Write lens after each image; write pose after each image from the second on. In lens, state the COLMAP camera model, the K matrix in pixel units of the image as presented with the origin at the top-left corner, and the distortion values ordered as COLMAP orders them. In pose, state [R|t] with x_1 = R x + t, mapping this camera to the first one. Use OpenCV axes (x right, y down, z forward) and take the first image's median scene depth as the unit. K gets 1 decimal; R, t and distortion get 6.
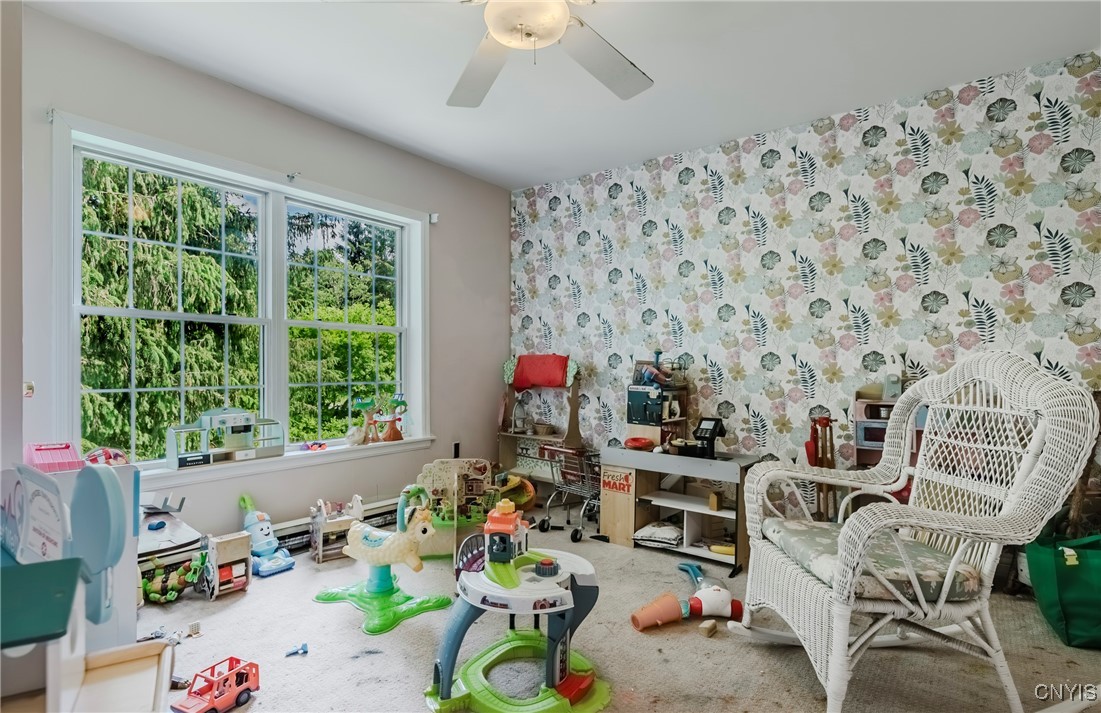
lens RADIAL K [[562.3, 0, 547.2], [0, 562.3, 360.7], [0, 0, 1]] dist [0.000443, 0.000028]
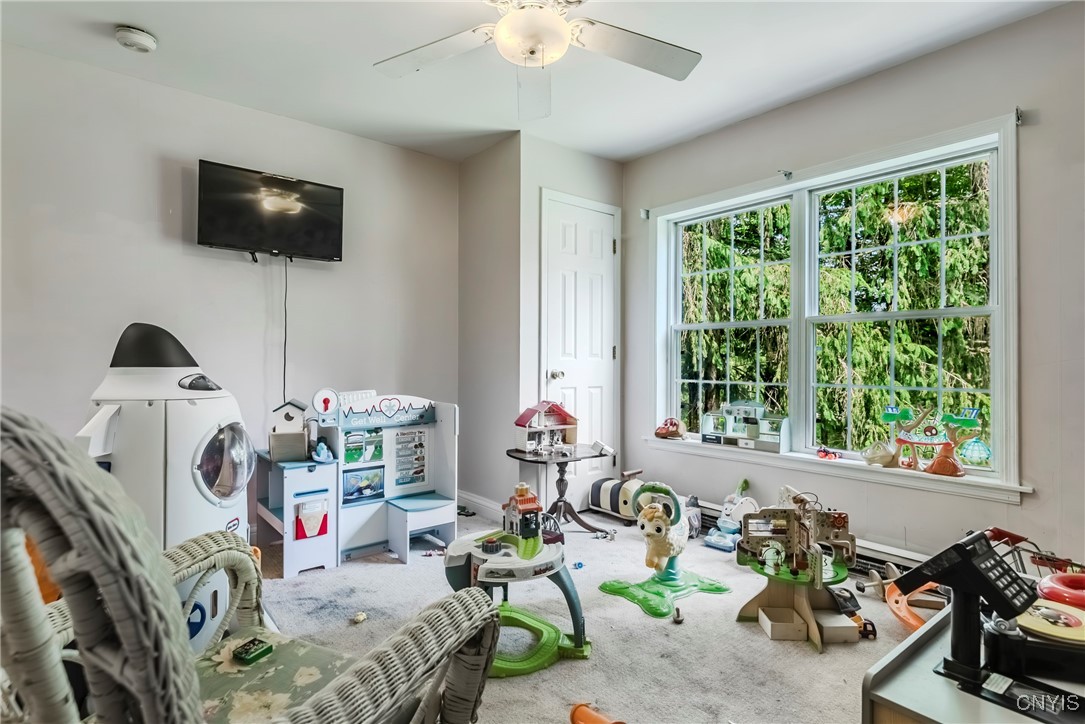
lens RADIAL K [[553.2, 0, 539.0], [0, 553.2, 360.5], [0, 0, 1]] dist [0.000789, -0.000009]
pose [[-0.239489, -0.000652, -0.970899, 0.615433], [0.005450, 0.999983, -0.002016, 0.000777], [0.970884, -0.005774, -0.239481, 0.833671]]
